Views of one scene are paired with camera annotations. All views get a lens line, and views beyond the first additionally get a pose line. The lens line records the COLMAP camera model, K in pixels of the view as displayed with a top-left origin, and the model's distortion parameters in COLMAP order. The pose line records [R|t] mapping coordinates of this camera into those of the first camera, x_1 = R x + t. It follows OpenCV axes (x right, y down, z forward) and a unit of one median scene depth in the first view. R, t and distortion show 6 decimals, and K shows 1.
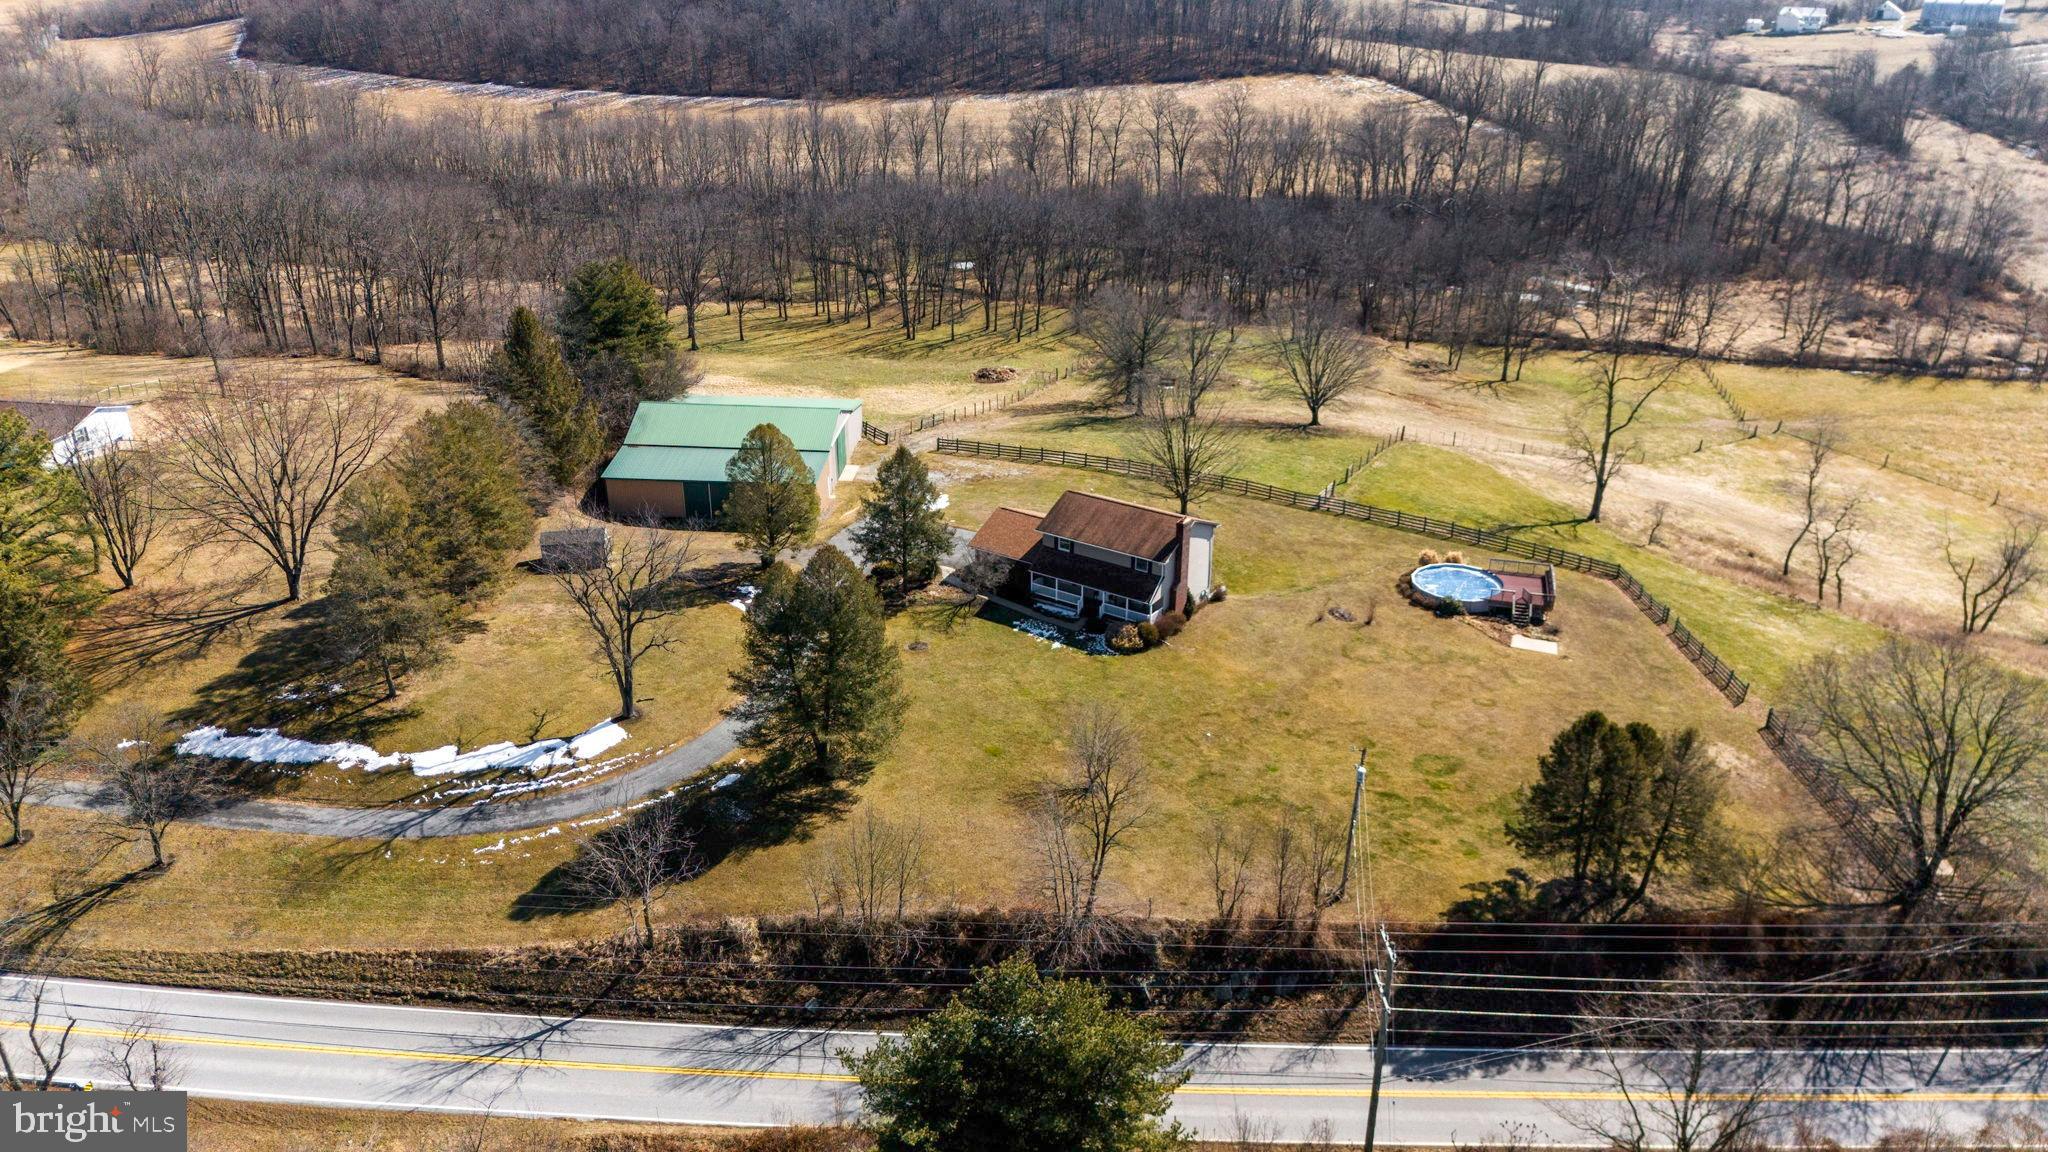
lens RADIAL K [[1488.9, 0, 1024.0], [0, 1488.9, 576.0], [0, 0, 1]] dist [0.055768, -0.005128]
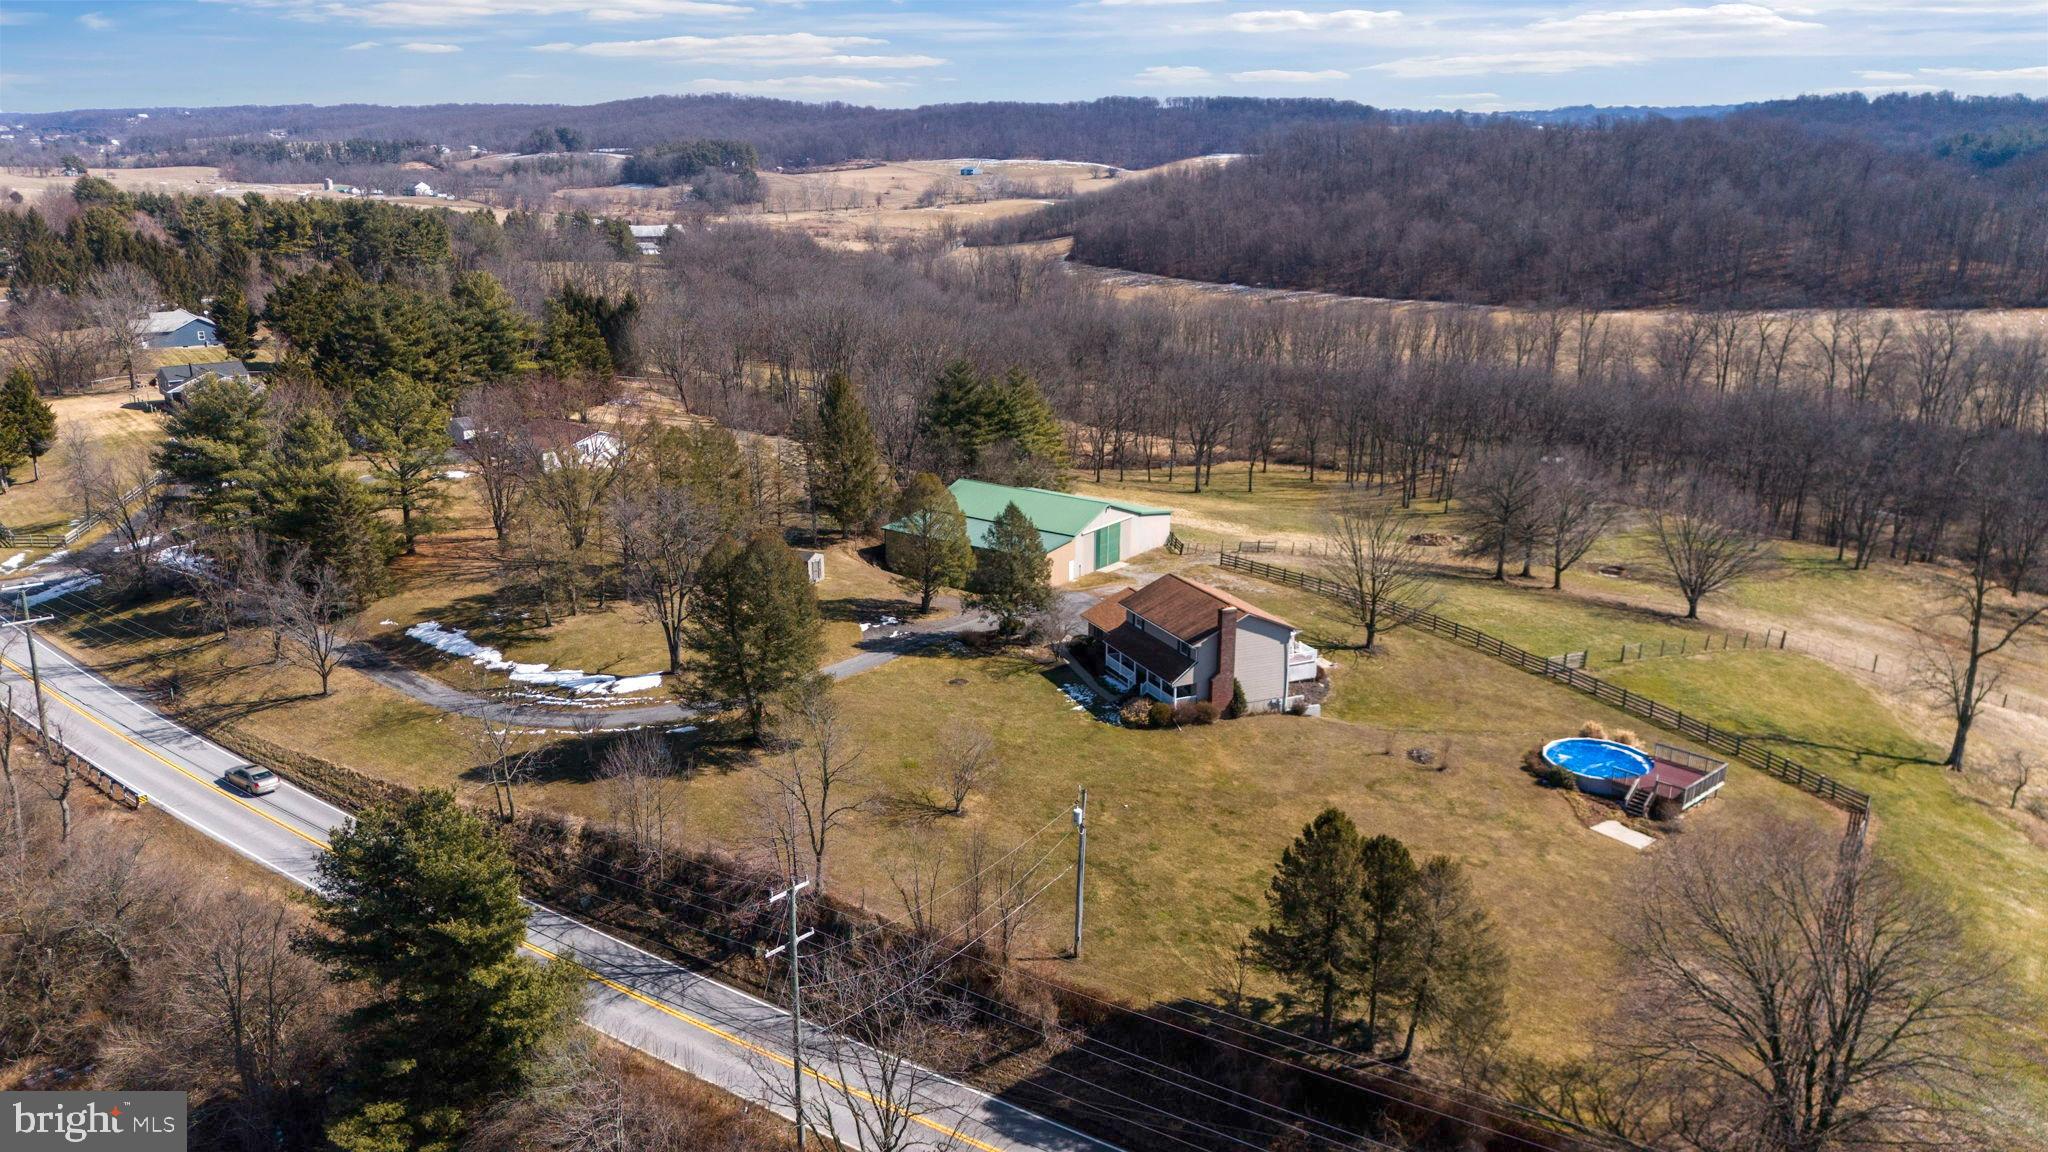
lens RADIAL K [[1488.9, 0, 1024.0], [0, 1488.9, 576.0], [0, 0, 1]] dist [0.055768, -0.005128]
pose [[0.845953, 0.144216, -0.513386, 0.552000], [-0.221615, 0.970738, -0.092485, 0.068608], [0.485026, 0.192012, 0.853160, 0.134229]]
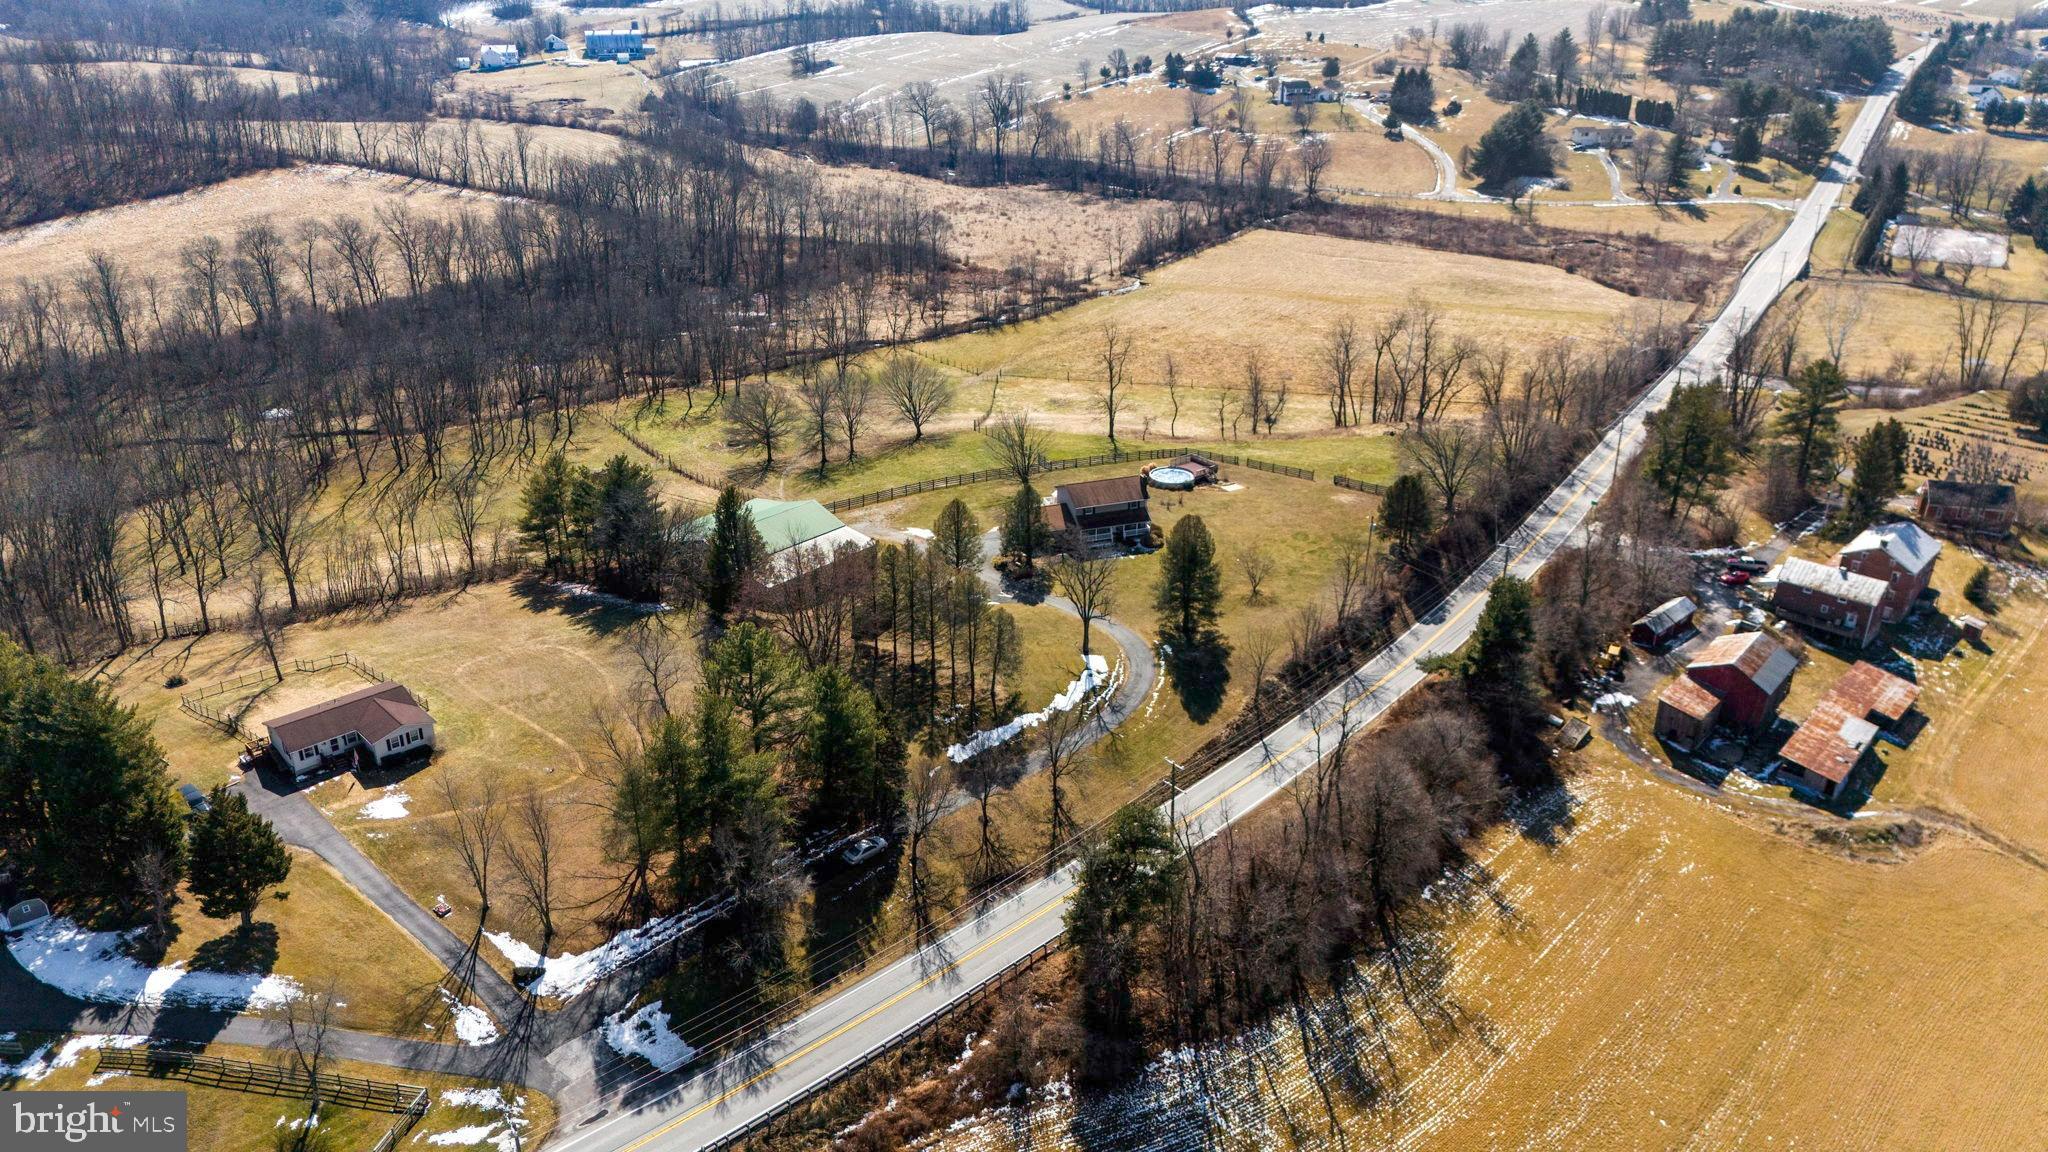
lens RADIAL K [[1488.9, 0, 1024.0], [0, 1488.9, 576.0], [0, 0, 1]] dist [0.055768, -0.005128]
pose [[0.616365, -0.340343, 0.710113, -1.587069], [0.335550, 0.929324, 0.154155, -0.298857], [-0.712390, 0.143263, 0.687005, -0.205138]]
